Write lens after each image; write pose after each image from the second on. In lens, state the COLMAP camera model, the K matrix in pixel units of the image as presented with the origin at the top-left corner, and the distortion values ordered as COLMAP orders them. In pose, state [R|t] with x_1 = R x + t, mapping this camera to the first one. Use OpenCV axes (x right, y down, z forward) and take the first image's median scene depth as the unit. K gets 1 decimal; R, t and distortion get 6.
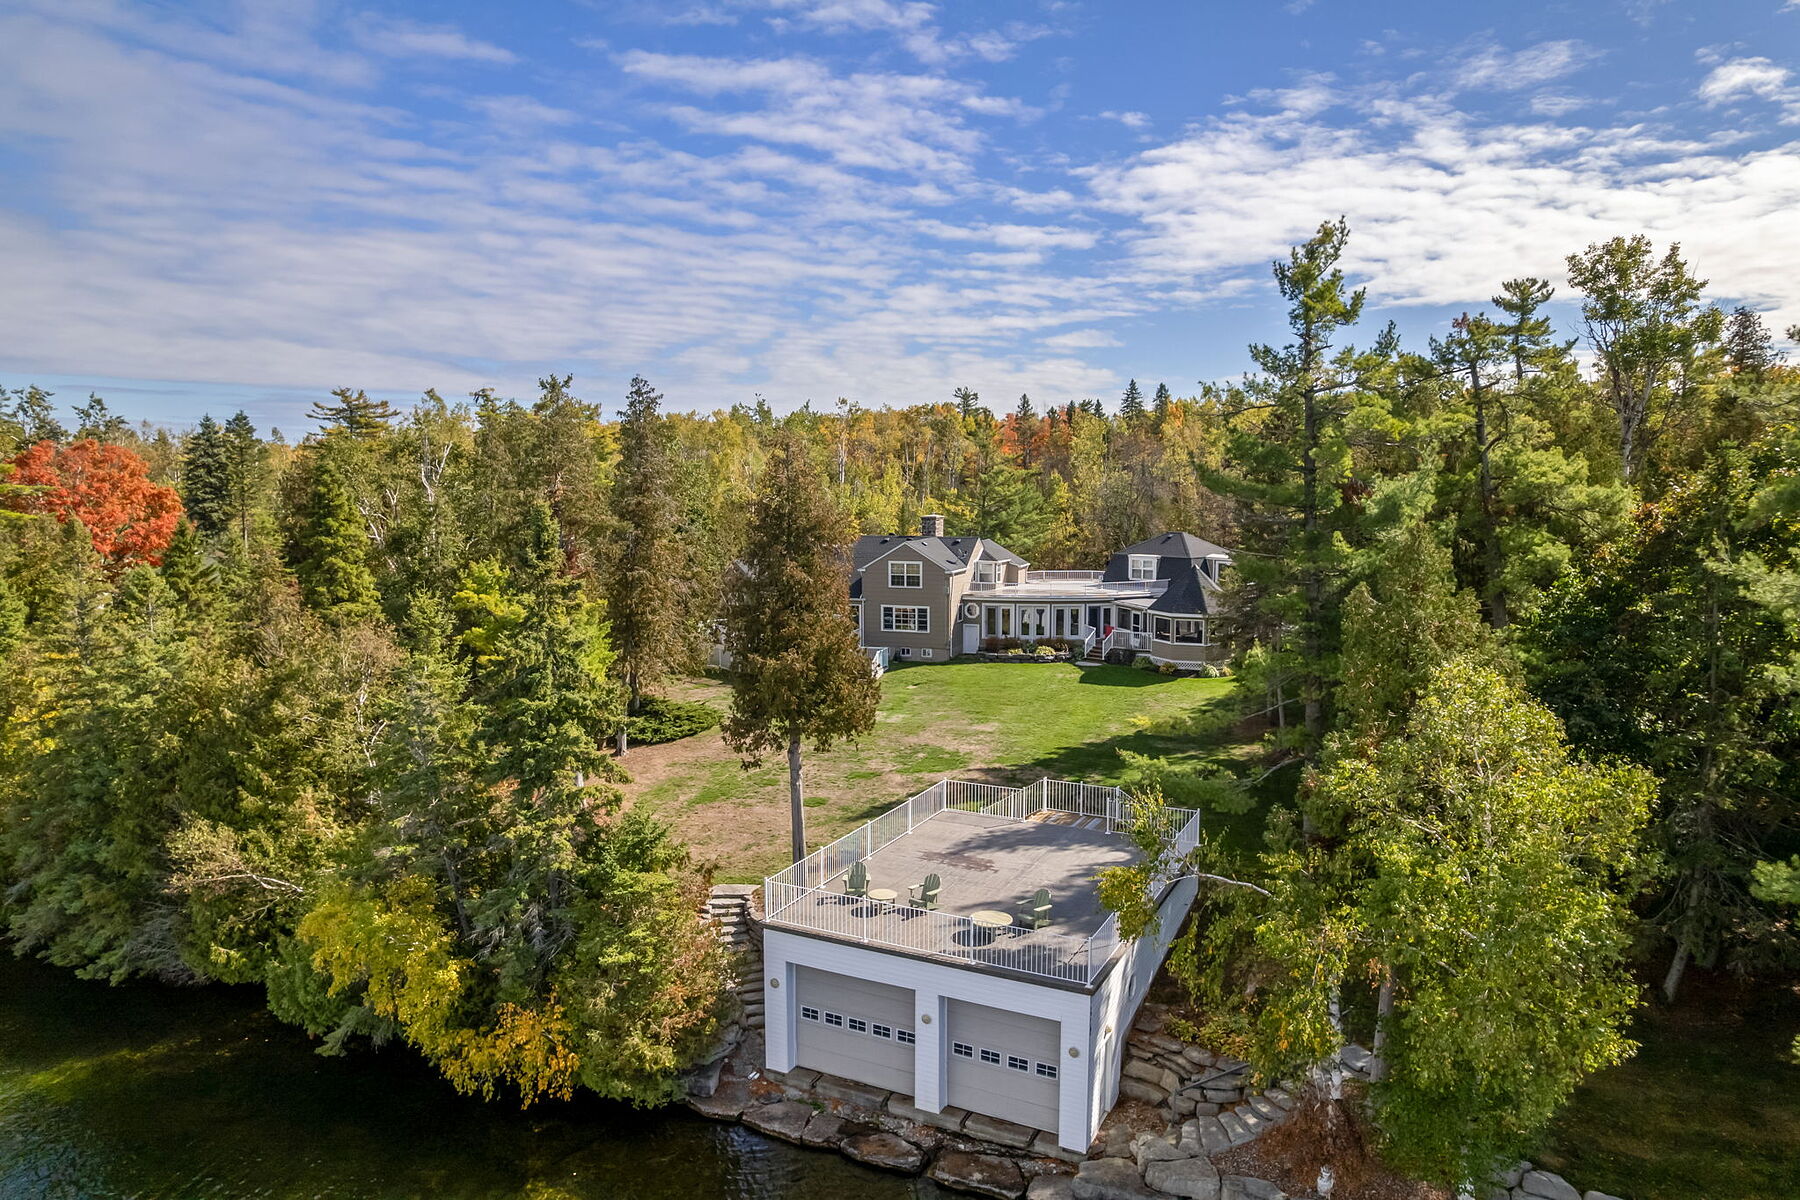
lens RADIAL K [[1159.3, 0, 902.0], [0, 1159.3, 605.0], [0, 0, 1]] dist [-0.079515, 0.073477]
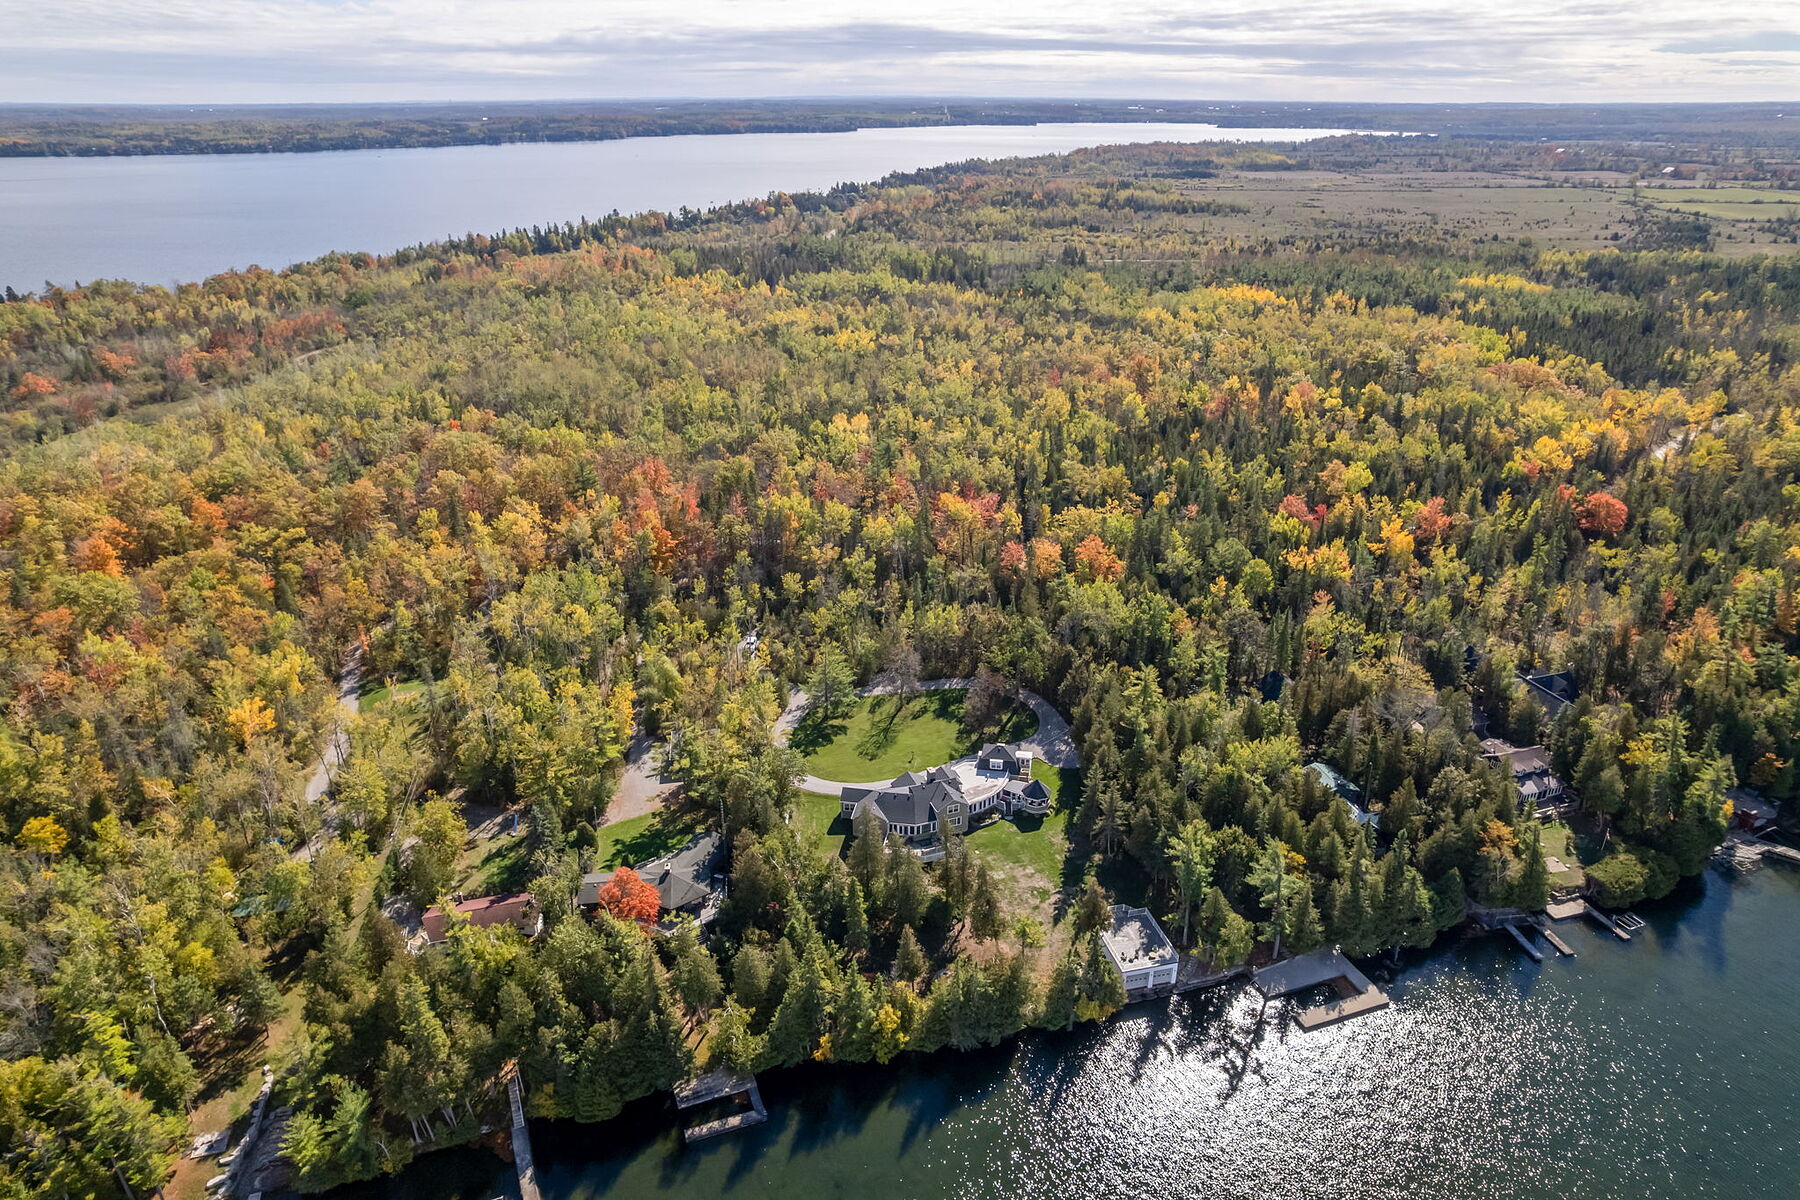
lens RADIAL K [[1159.3, 0, 902.0], [0, 1159.3, 605.0], [0, 0, 1]] dist [-0.079515, 0.073477]
pose [[0.757891, -0.265153, 0.596066, -2.142545], [0.065417, 0.939961, 0.334953, -1.889450], [-0.649093, -0.214865, 0.729734, -1.130273]]
